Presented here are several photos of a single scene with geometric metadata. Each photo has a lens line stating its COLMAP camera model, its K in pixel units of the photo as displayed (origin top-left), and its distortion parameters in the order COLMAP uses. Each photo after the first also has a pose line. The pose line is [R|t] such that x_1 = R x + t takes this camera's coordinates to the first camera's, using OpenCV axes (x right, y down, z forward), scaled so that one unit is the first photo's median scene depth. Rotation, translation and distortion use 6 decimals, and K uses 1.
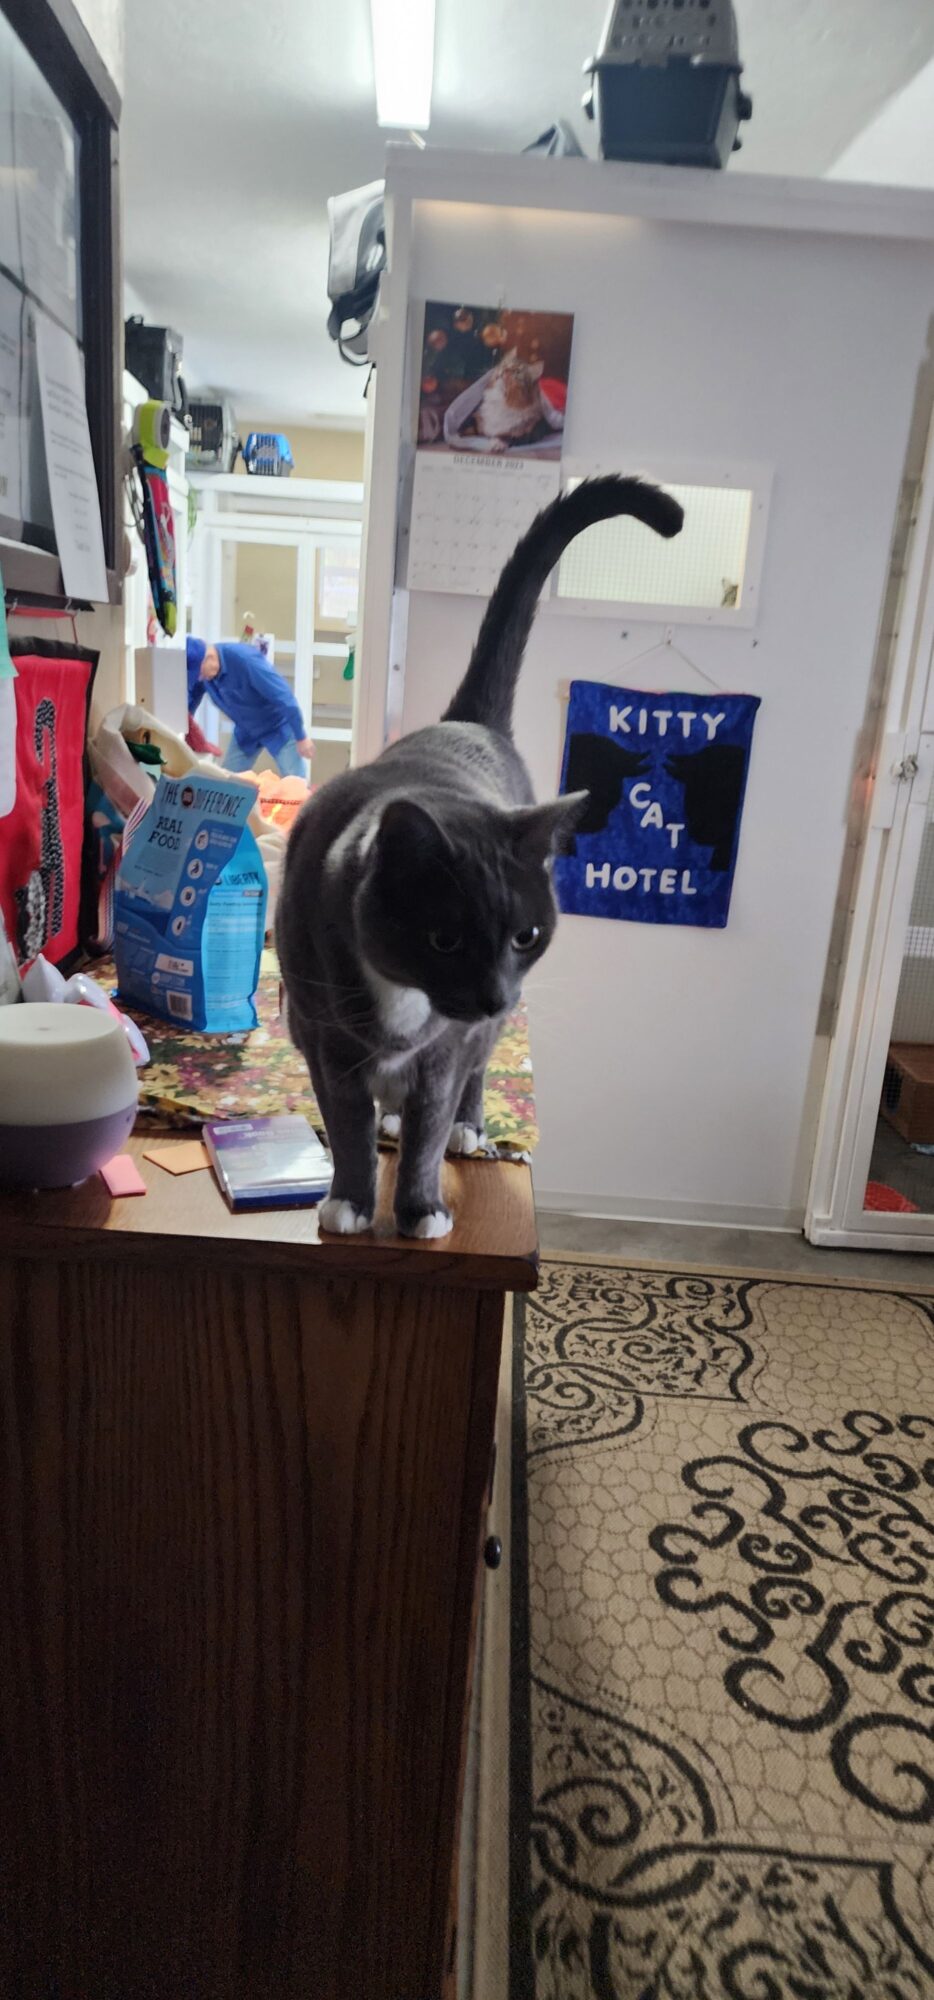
lens RADIAL K [[1338.4, 0, 468.5], [0, 1338.4, 999.7], [0, 0, 1]] dist [0.003431, 0.000225]
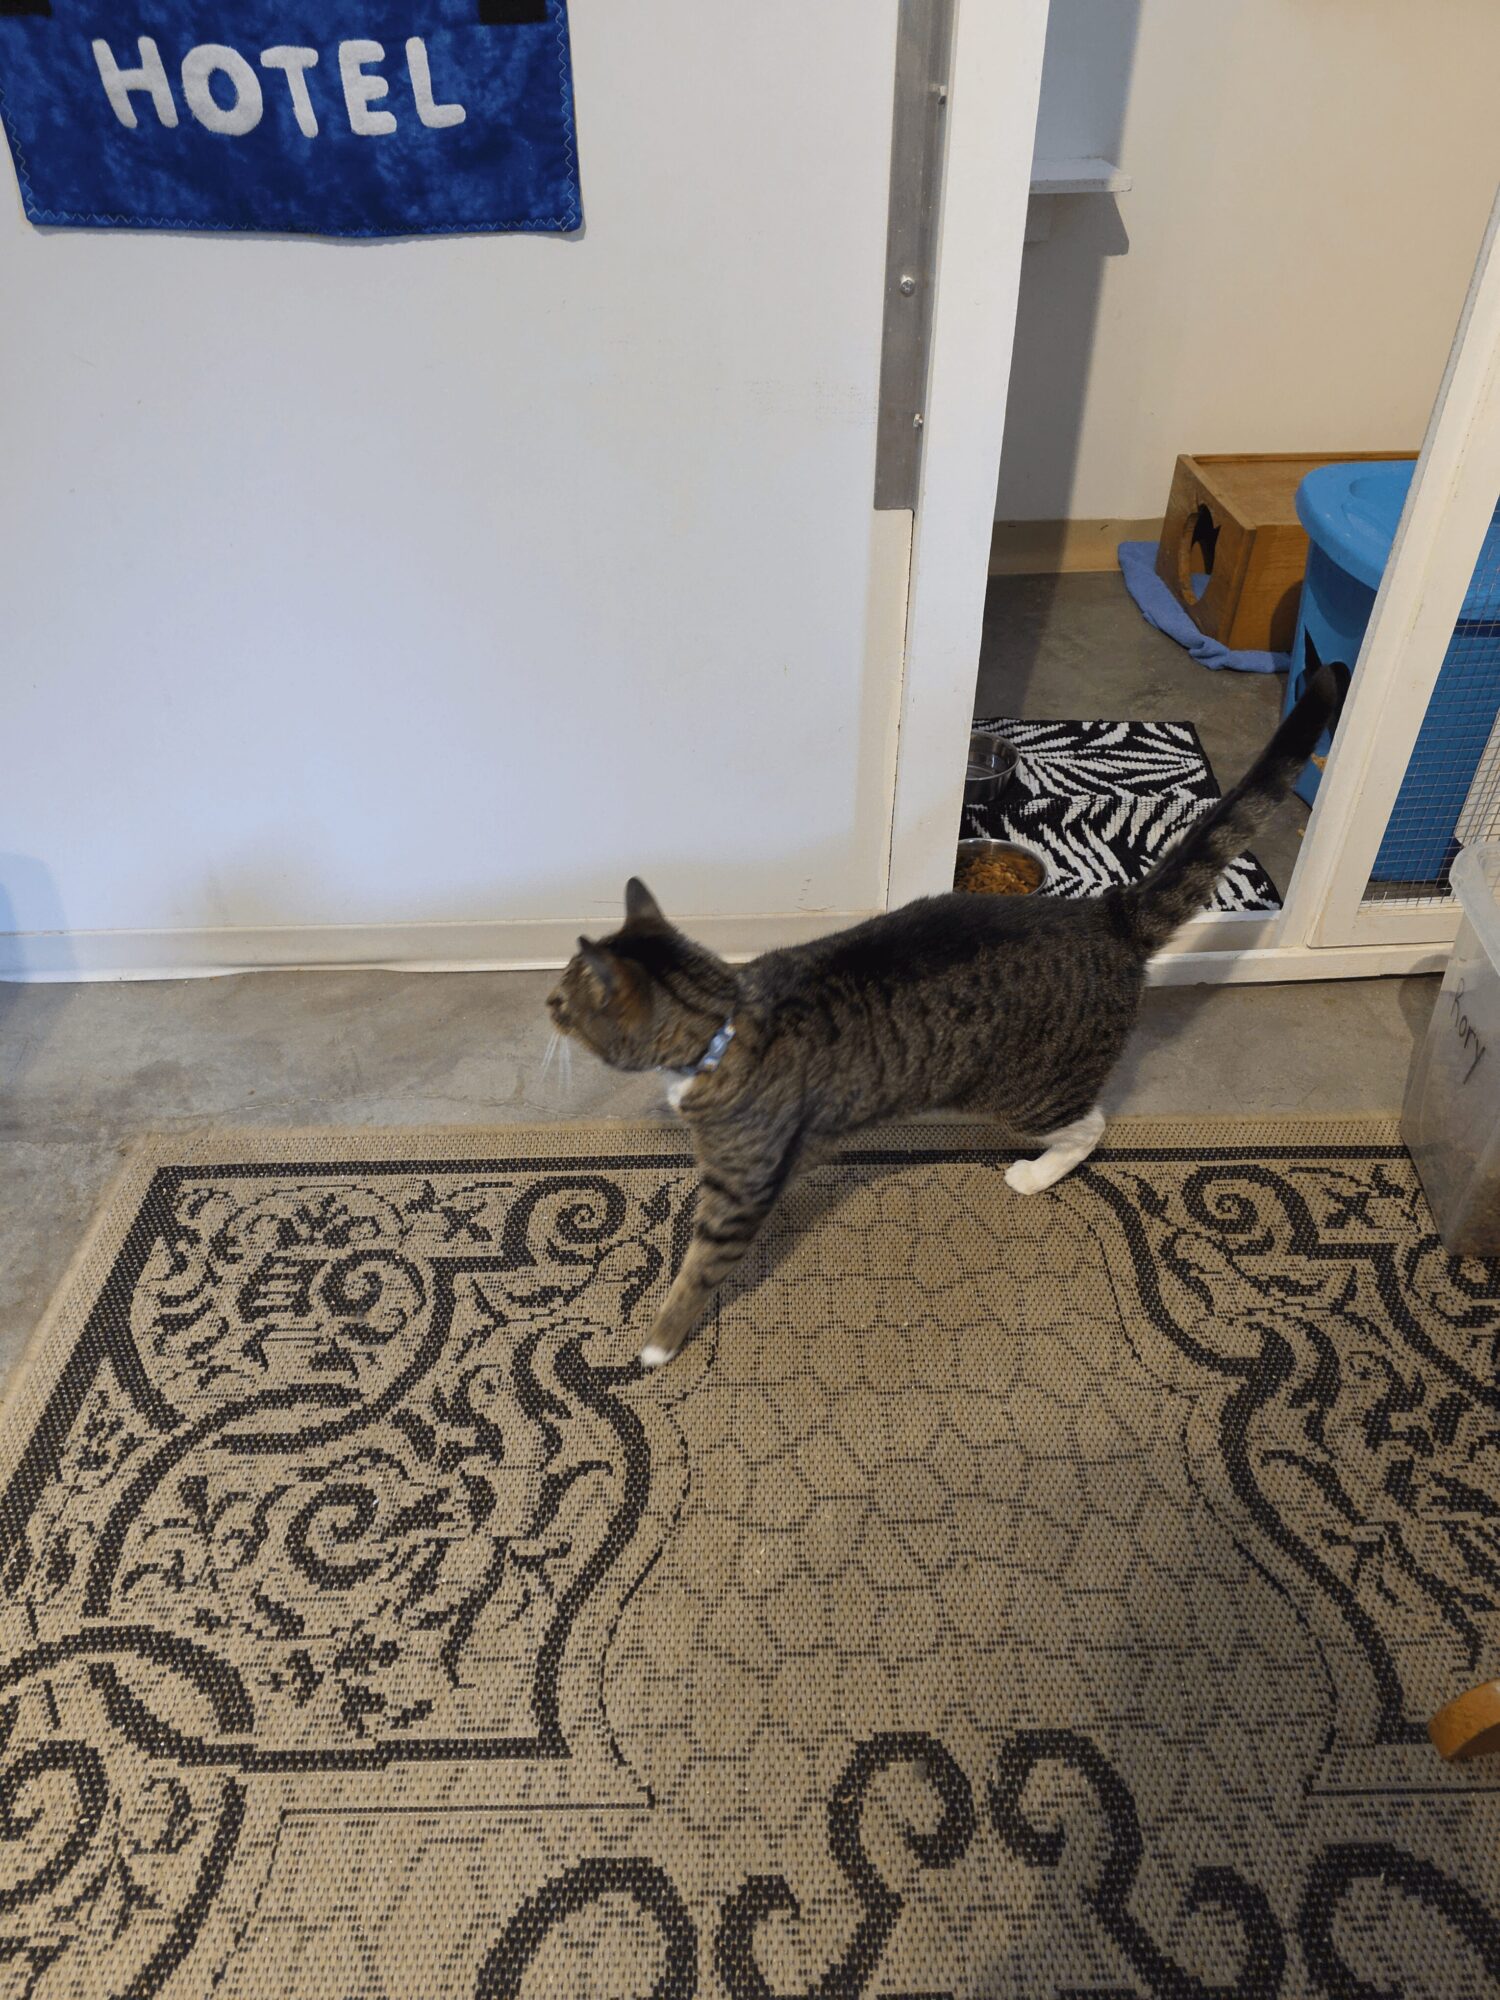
lens RADIAL K [[1342.1, 0, 747.2], [0, 1342.1, 999.5], [0, 0, 1]] dist [0.000904, -0.000766]
pose [[0.996019, -0.087536, -0.016838, 0.247945], [0.086658, 0.906585, 0.413031, -0.017077], [-0.020890, -0.412846, 0.910561, 0.676909]]
